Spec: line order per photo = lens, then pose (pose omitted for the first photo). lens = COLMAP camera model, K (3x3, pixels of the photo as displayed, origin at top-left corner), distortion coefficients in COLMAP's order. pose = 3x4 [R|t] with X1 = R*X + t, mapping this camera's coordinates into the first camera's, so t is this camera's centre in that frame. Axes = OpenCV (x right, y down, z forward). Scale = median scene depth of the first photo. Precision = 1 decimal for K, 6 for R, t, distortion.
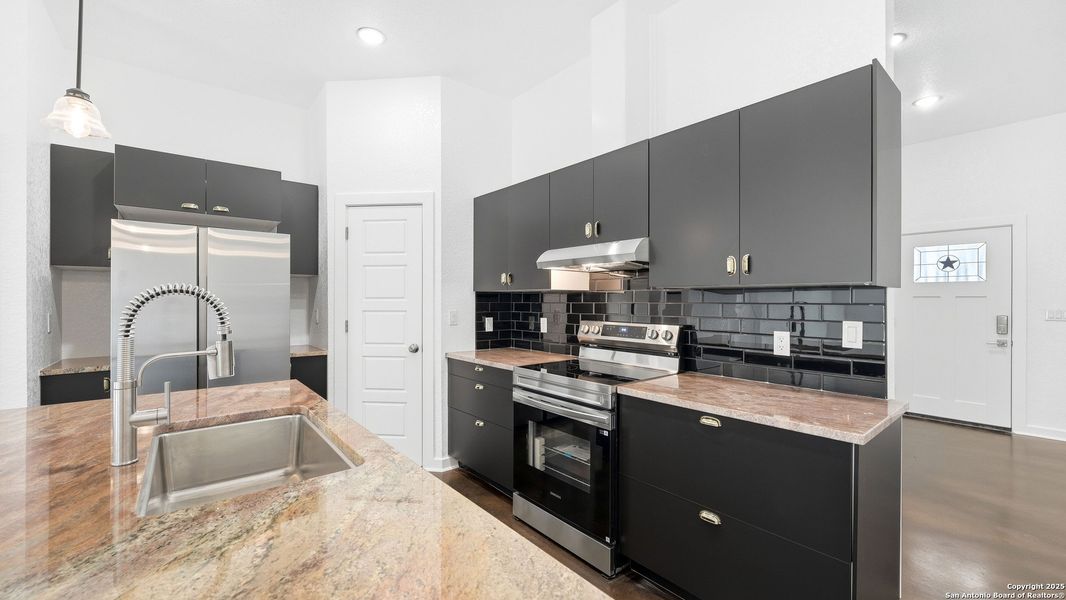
lens RADIAL K [[426.2, 0, 528.5], [0, 426.2, 299.1], [0, 0, 1]] dist [-0.002339, -0.000140]
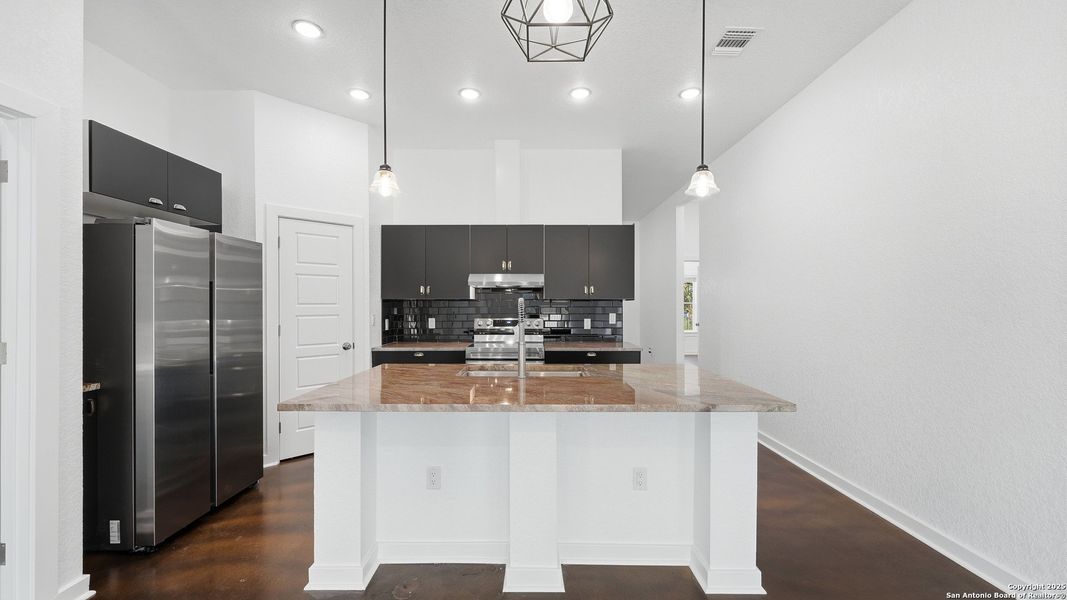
lens RADIAL K [[426.6, 0, 529.7], [0, 426.6, 303.9], [0, 0, 1]] dist [-0.002339, -0.000140]
pose [[0.635744, -0.001931, 0.771897, -0.974555], [-0.000005, 0.999997, 0.002506, -0.006582], [-0.771900, -0.001597, 0.635742, -0.167136]]
